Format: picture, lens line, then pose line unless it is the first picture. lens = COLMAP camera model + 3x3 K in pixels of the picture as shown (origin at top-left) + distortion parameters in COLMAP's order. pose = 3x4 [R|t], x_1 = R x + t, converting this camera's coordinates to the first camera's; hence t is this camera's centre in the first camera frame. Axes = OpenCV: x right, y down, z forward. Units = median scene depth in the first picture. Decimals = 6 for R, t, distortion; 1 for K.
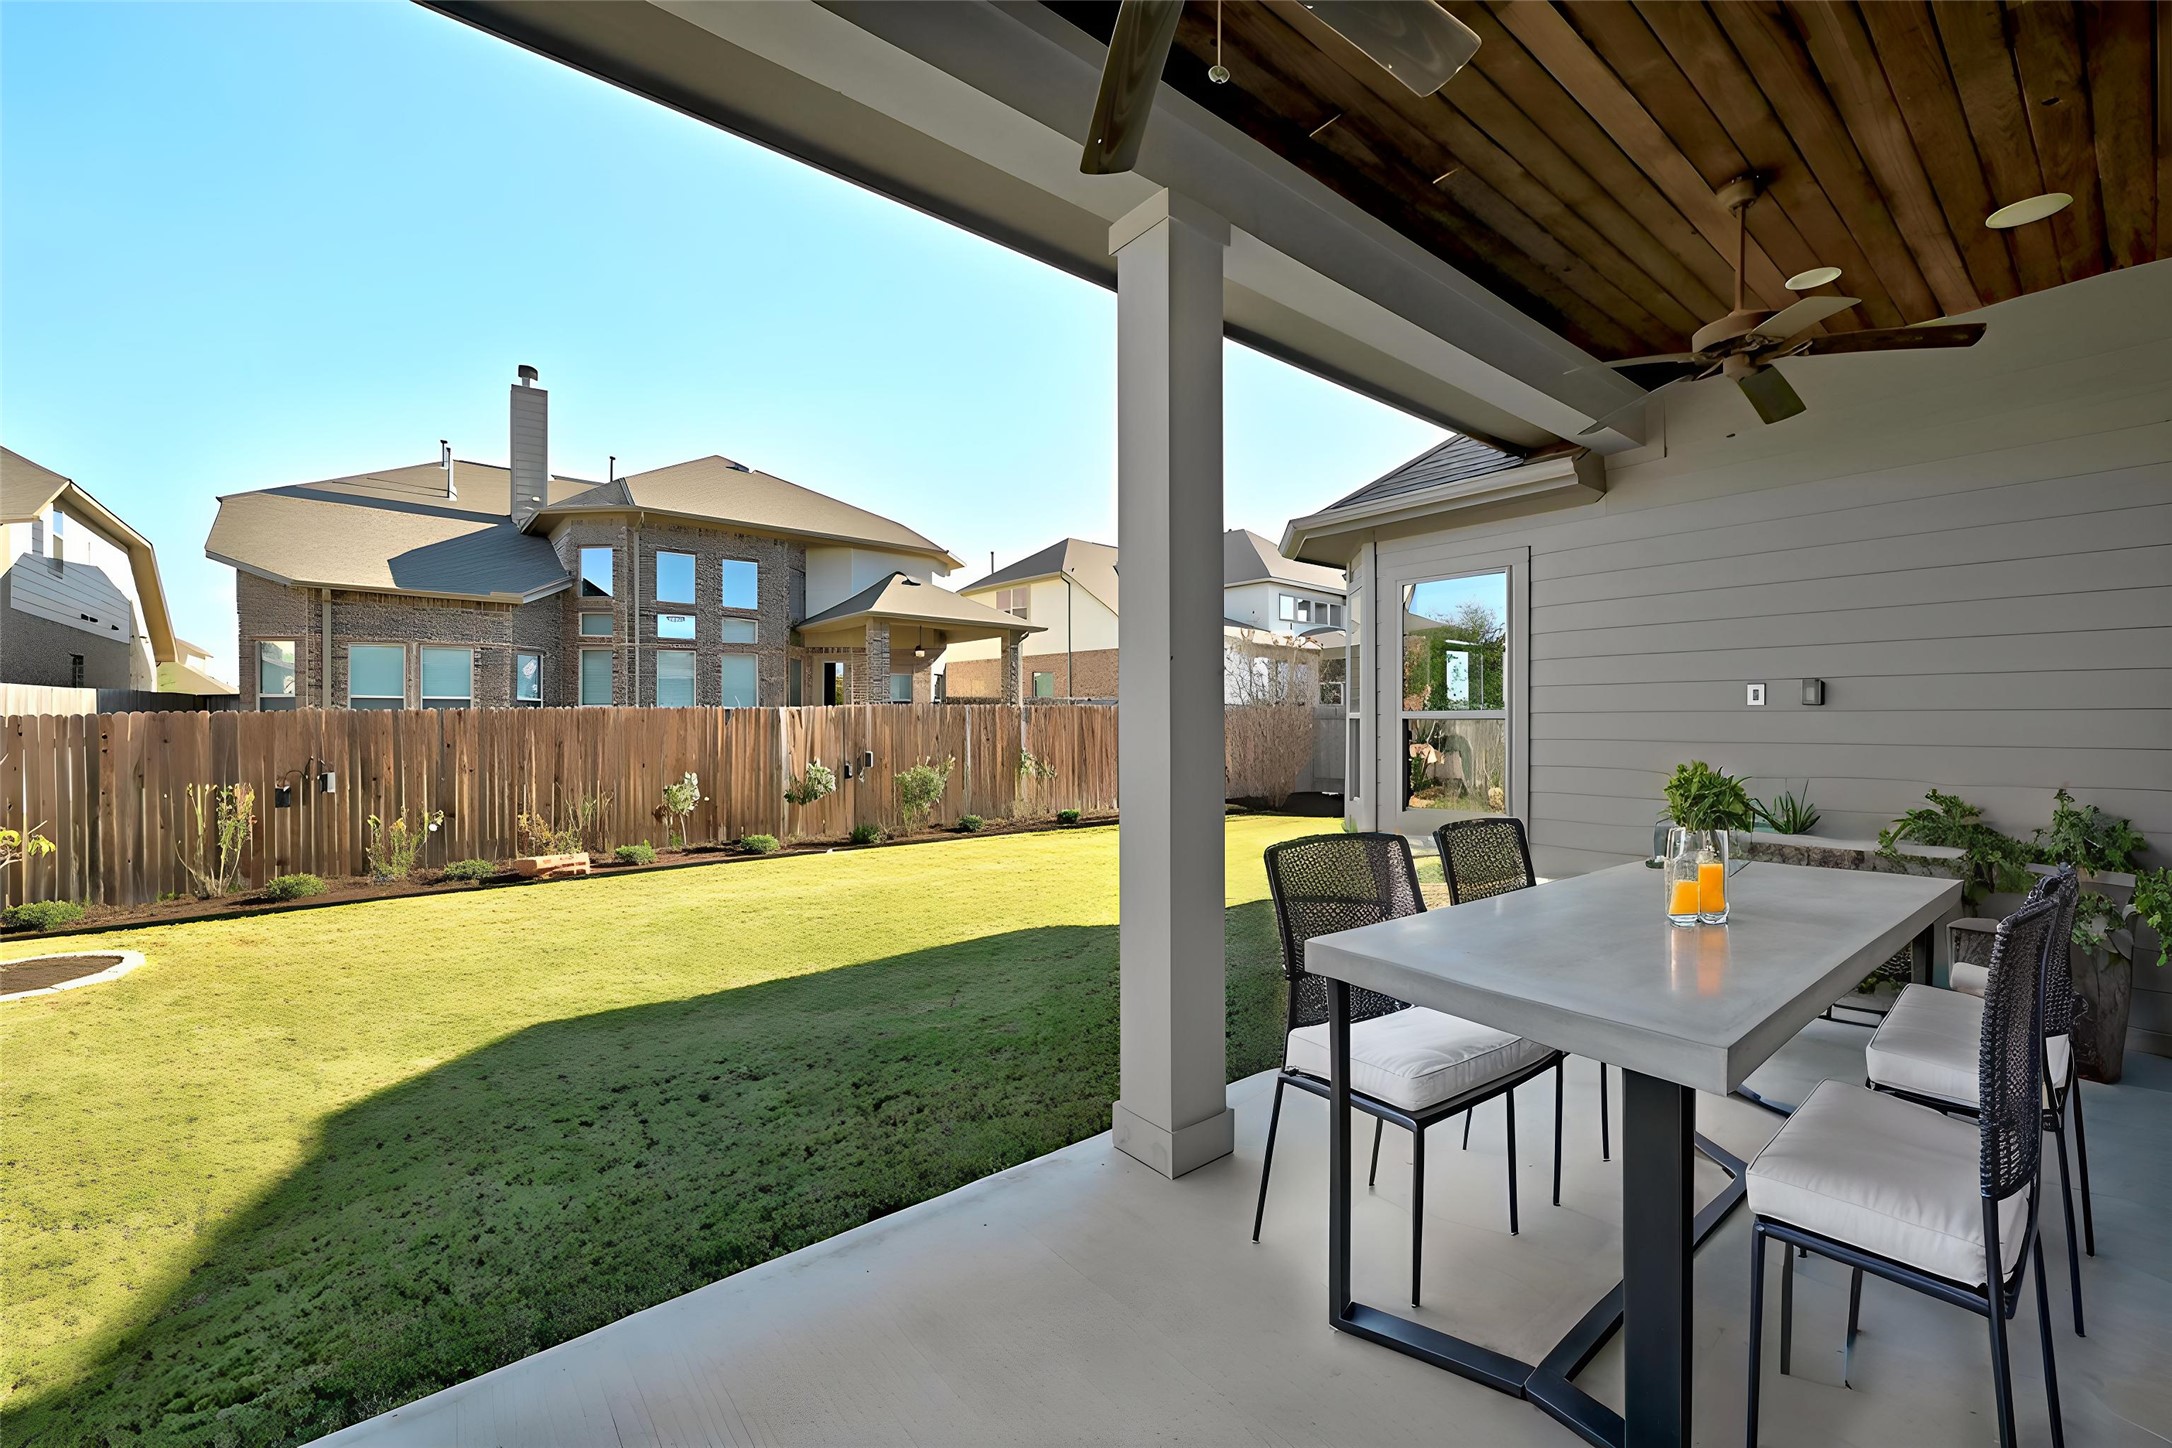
lens RADIAL K [[870.5, 0, 1086.1], [0, 870.5, 707.2], [0, 0, 1]] dist [-0.003377, 0.000437]
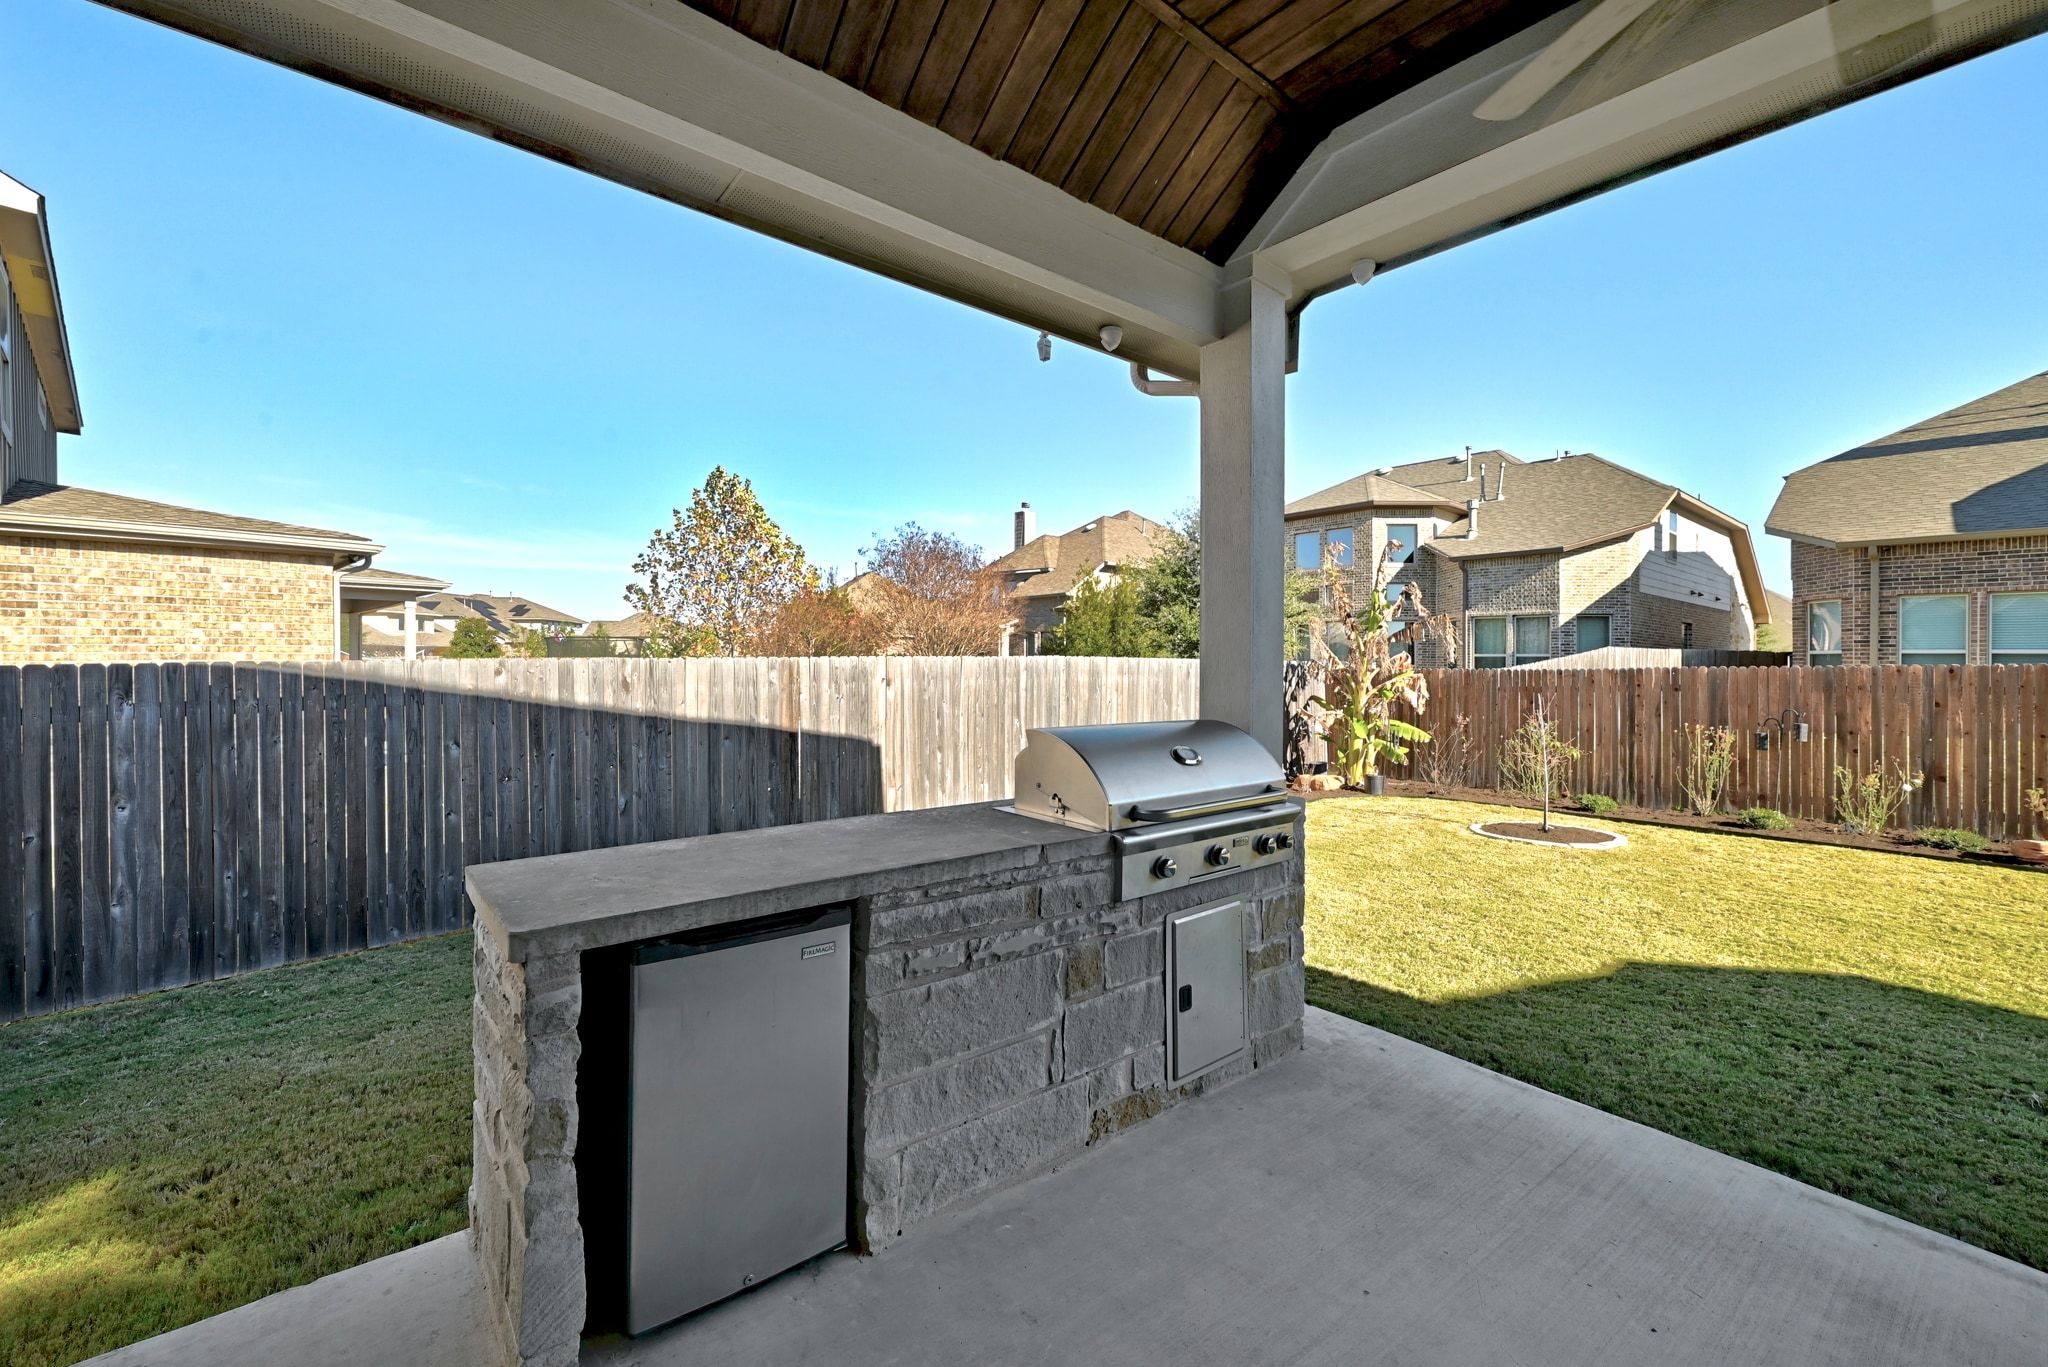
lens RADIAL K [[820.8, 0, 1017.1], [0, 820.8, 669.5], [0, 0, 1]] dist [-0.003377, 0.000437]
pose [[-0.001721, 0.006774, -0.999976, 0.165075], [0.001706, 0.999976, 0.006772, -0.001412], [0.999997, -0.001694, -0.001732, 0.008445]]
